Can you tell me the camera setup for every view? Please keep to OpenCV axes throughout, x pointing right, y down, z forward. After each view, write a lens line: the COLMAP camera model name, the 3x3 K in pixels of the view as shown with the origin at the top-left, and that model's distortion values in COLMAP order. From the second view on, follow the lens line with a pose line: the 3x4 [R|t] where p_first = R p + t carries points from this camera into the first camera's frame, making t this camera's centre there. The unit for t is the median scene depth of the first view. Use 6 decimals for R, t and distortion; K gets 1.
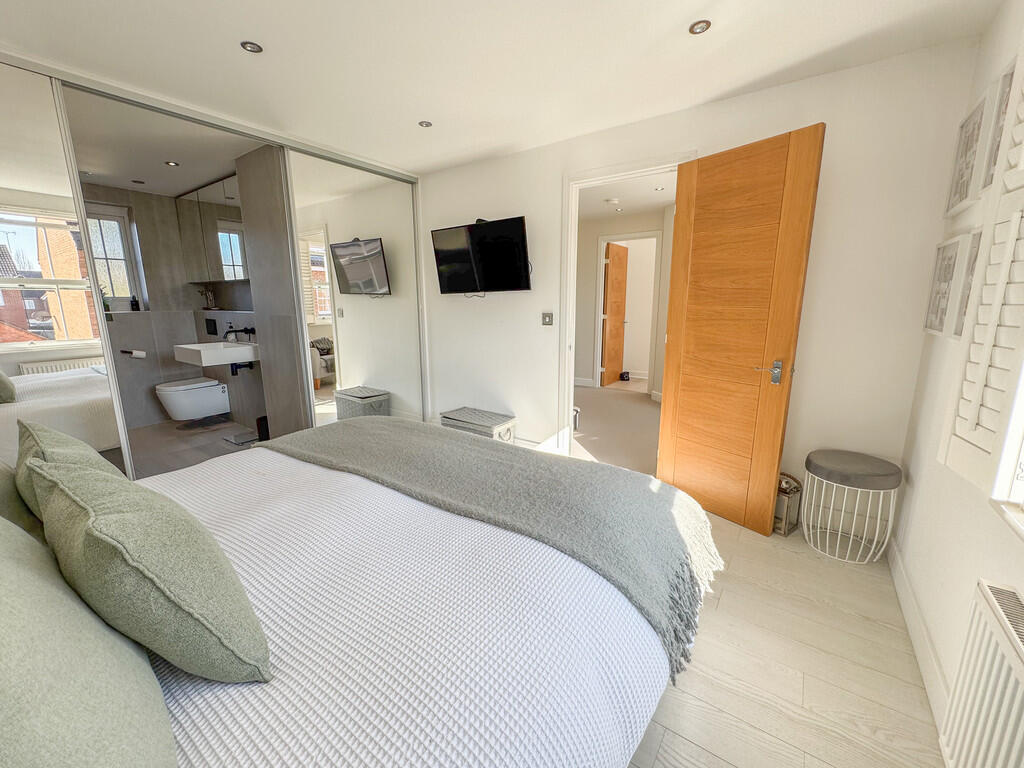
lens RADIAL K [[415.7, 0, 508.3], [0, 415.7, 382.7], [0, 0, 1]] dist [-0.001200, 0.000533]
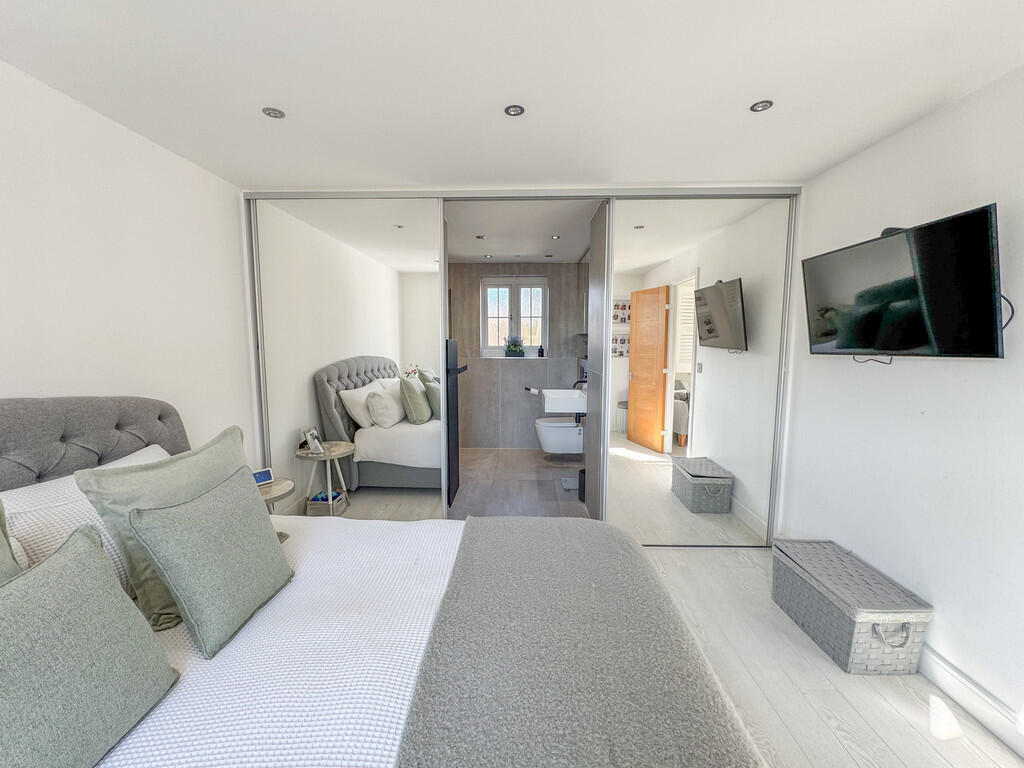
lens RADIAL K [[415.7, 0, 516.9], [0, 415.7, 385.1], [0, 0, 1]] dist [-0.001200, 0.000533]
pose [[0.557615, 0.100120, -0.824040, 0.110197], [-0.167030, 0.985929, 0.006762, -0.090077], [0.813121, 0.133869, 0.566492, 0.255885]]
